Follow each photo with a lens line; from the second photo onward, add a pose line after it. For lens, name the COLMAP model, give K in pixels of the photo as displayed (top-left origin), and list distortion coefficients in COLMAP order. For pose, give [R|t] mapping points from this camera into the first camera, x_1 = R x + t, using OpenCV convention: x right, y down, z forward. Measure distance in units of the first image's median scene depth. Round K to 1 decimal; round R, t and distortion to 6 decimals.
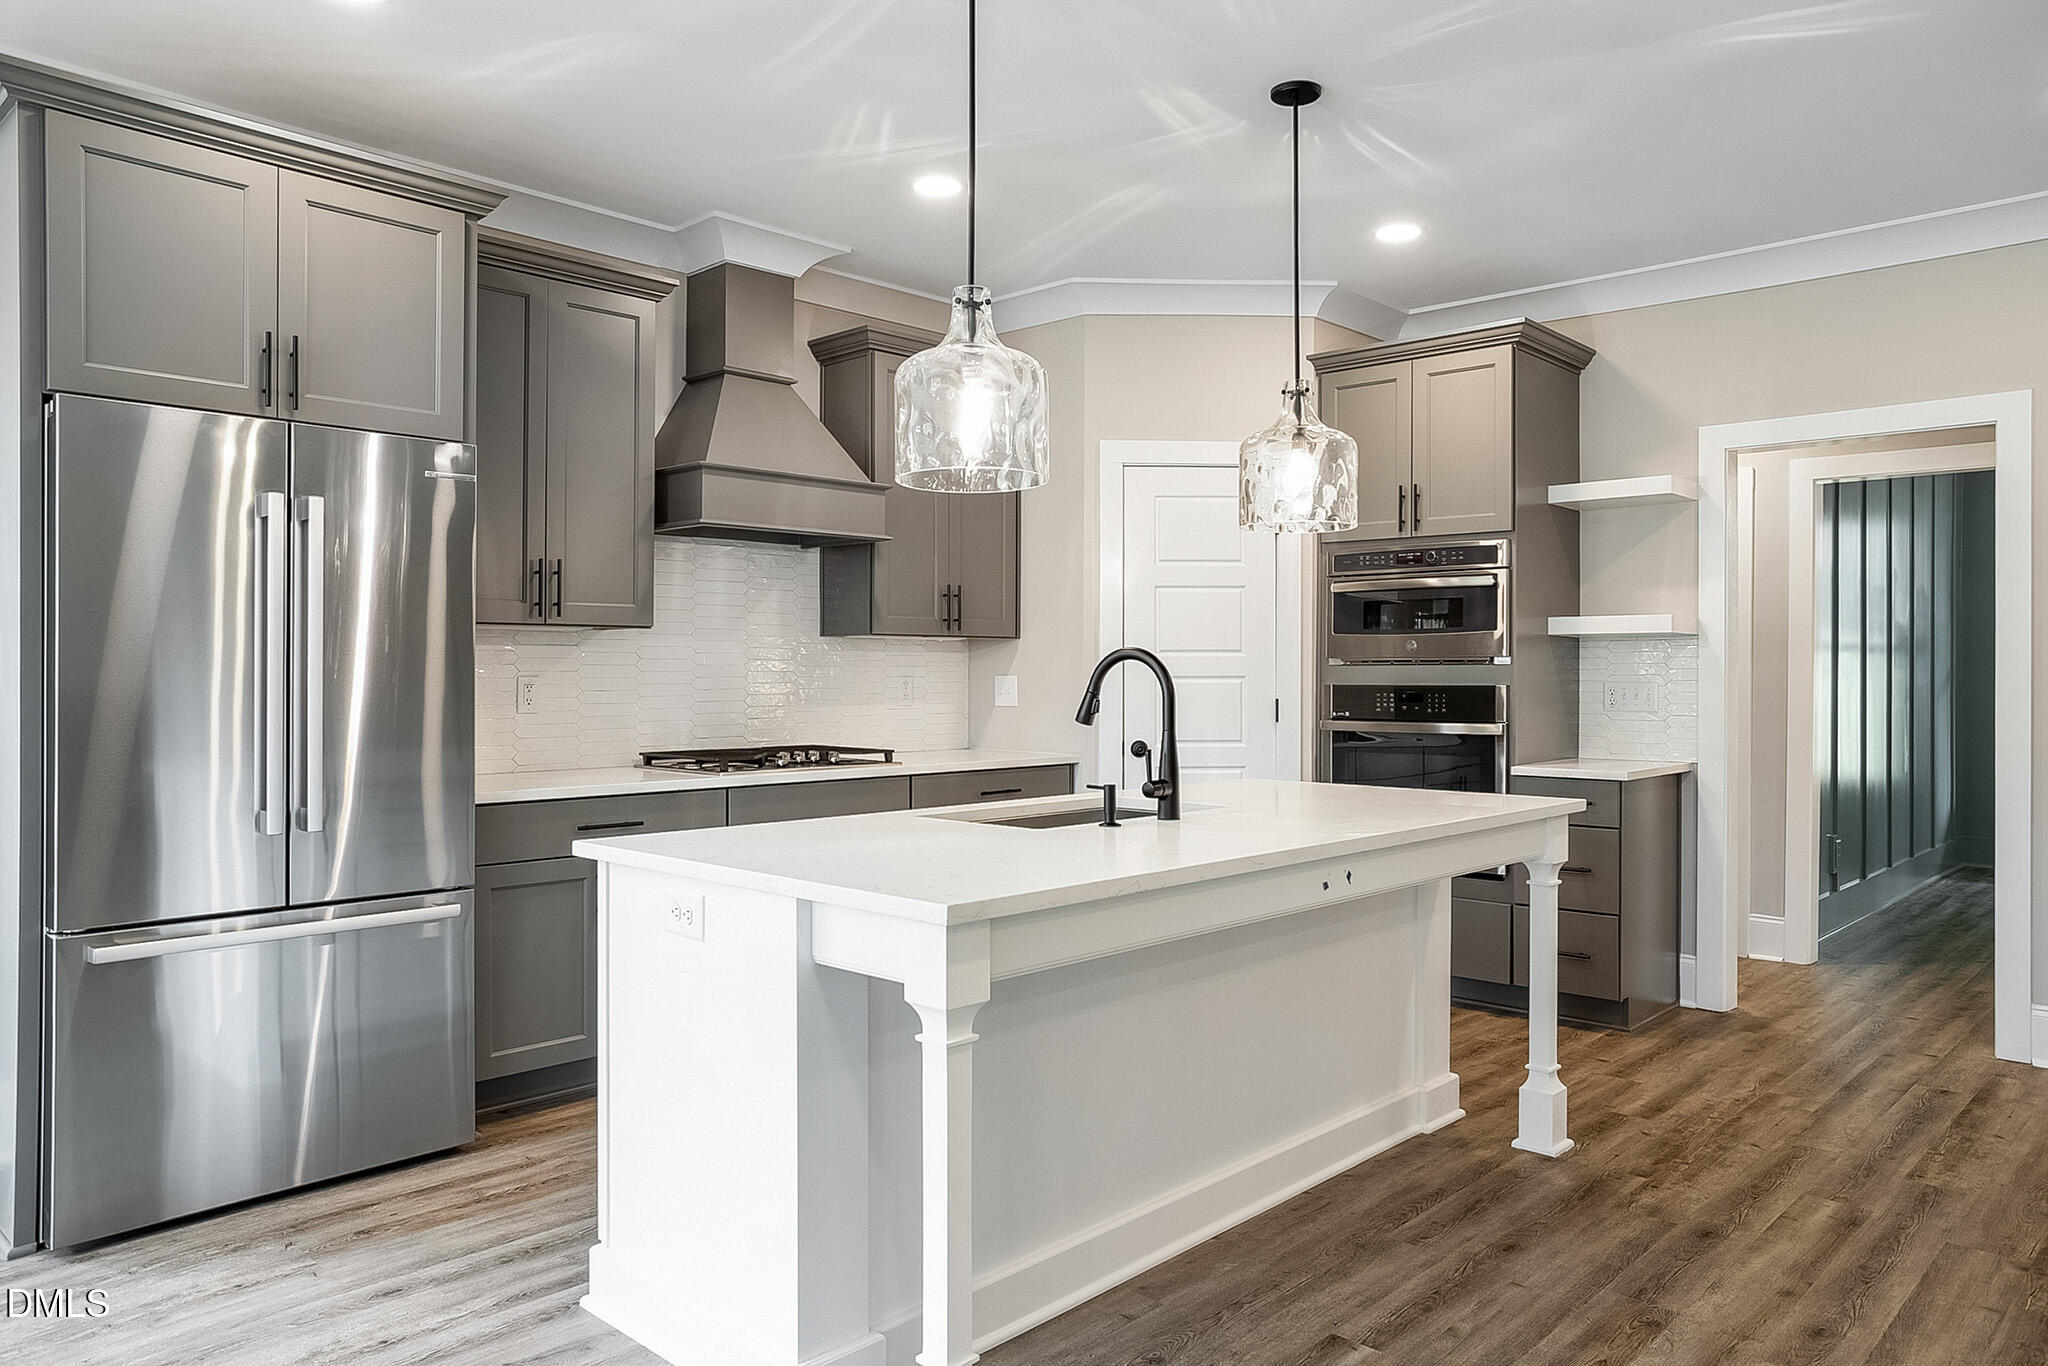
lens RADIAL K [[1371.8, 0, 1034.6], [0, 1371.8, 668.8], [0, 0, 1]] dist [-0.064441, 0.073005]
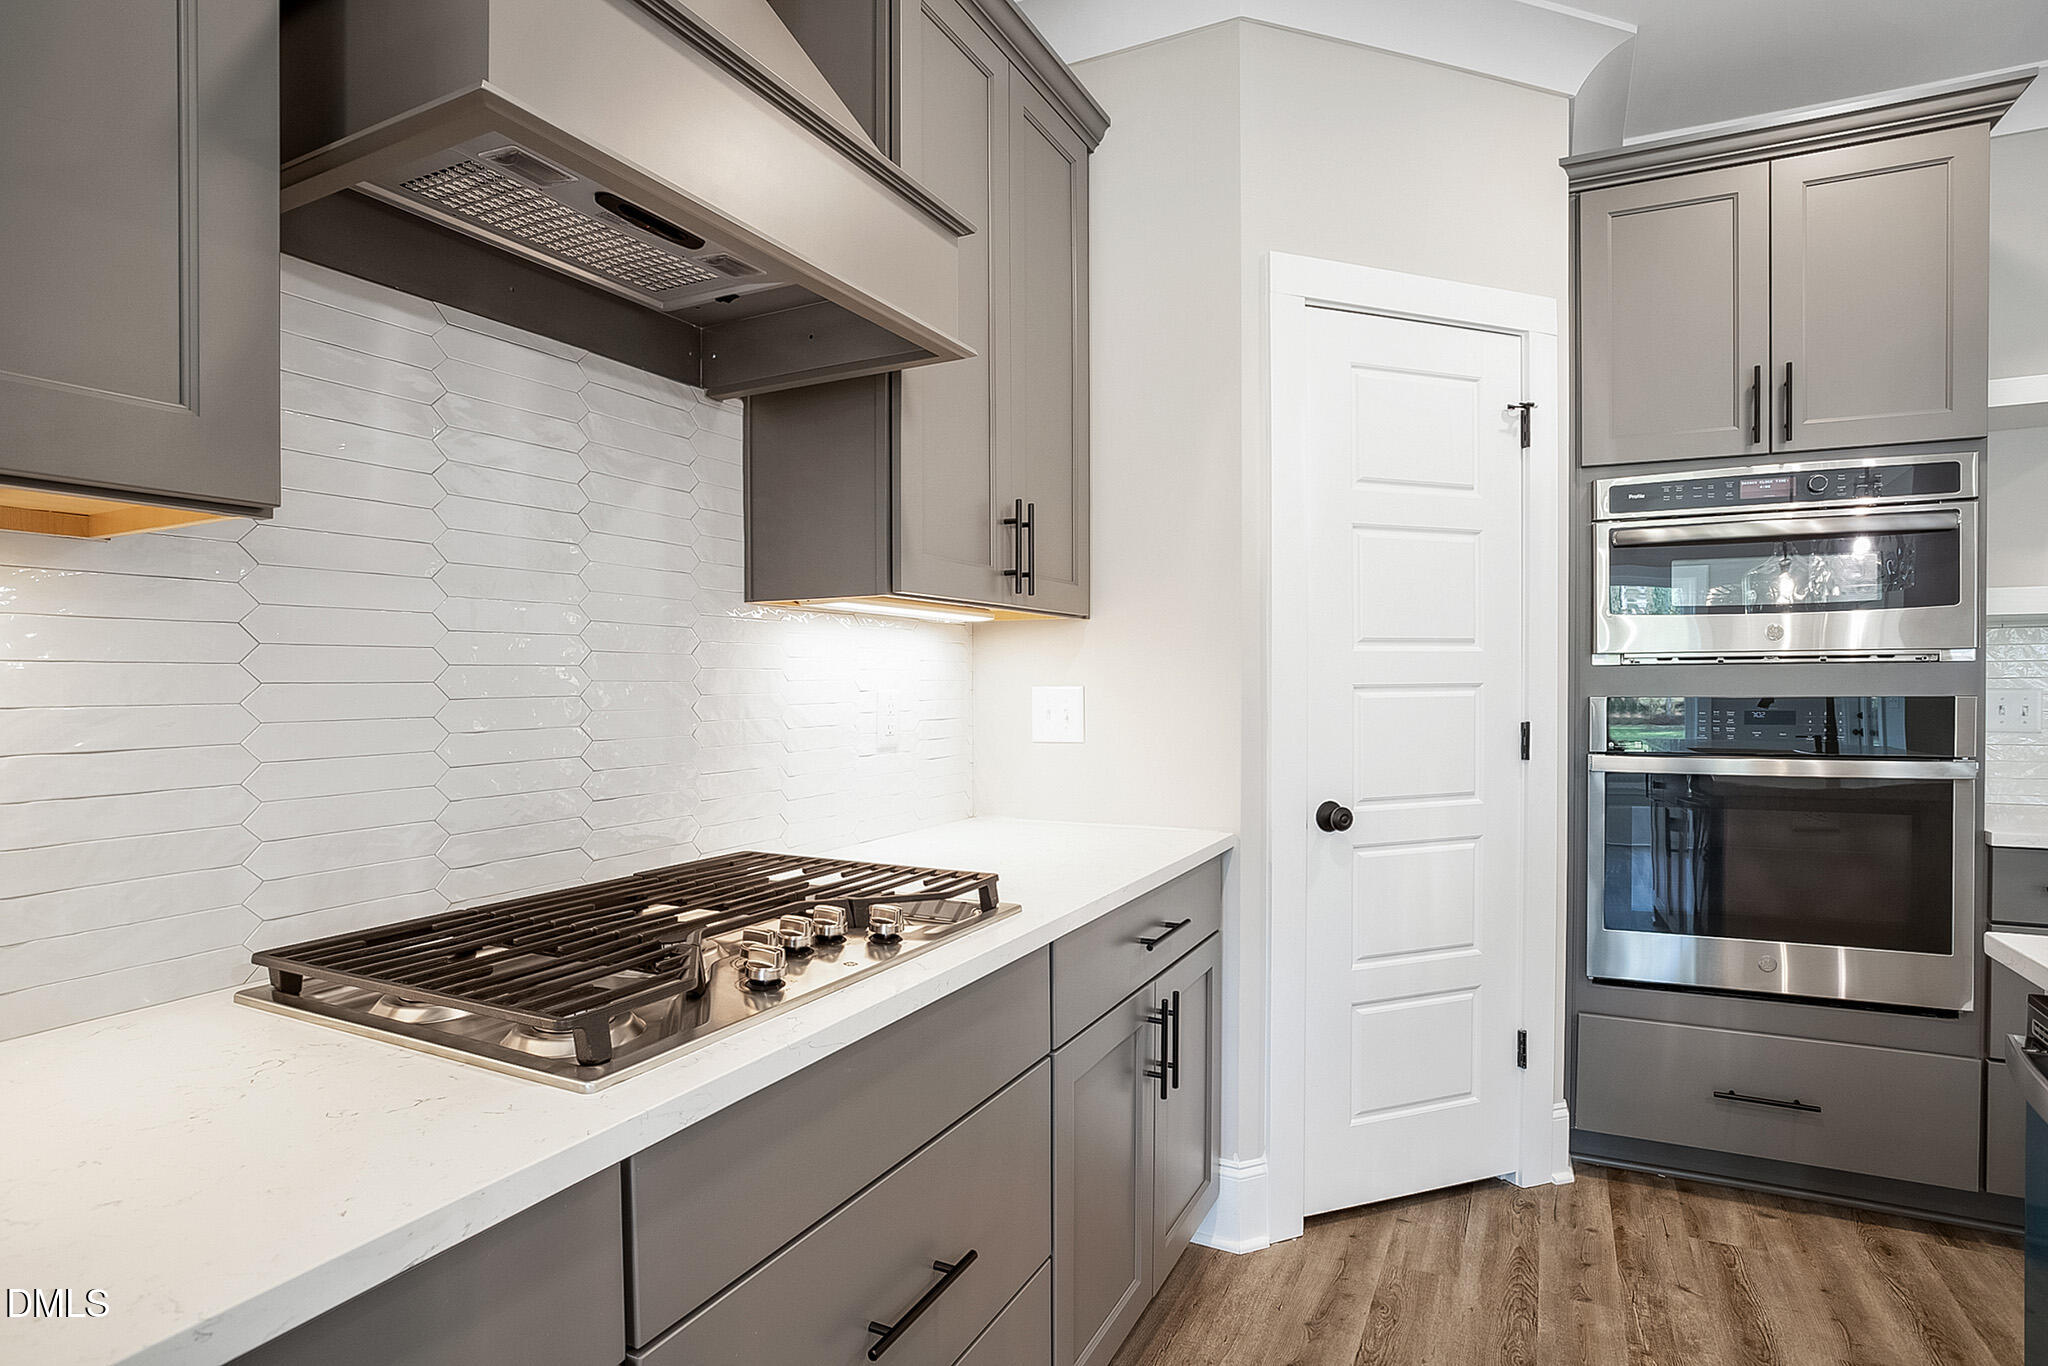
lens RADIAL K [[1044.1, 0, 1024.0], [0, 1044.1, 683.0], [0, 0, 1]] dist [-0.072387, 0.016530]
pose [[0.960358, -0.008150, 0.278652, -0.215571], [0.005267, 0.999925, 0.011093, -0.000715], [-0.278721, -0.009186, 0.960328, 0.853734]]
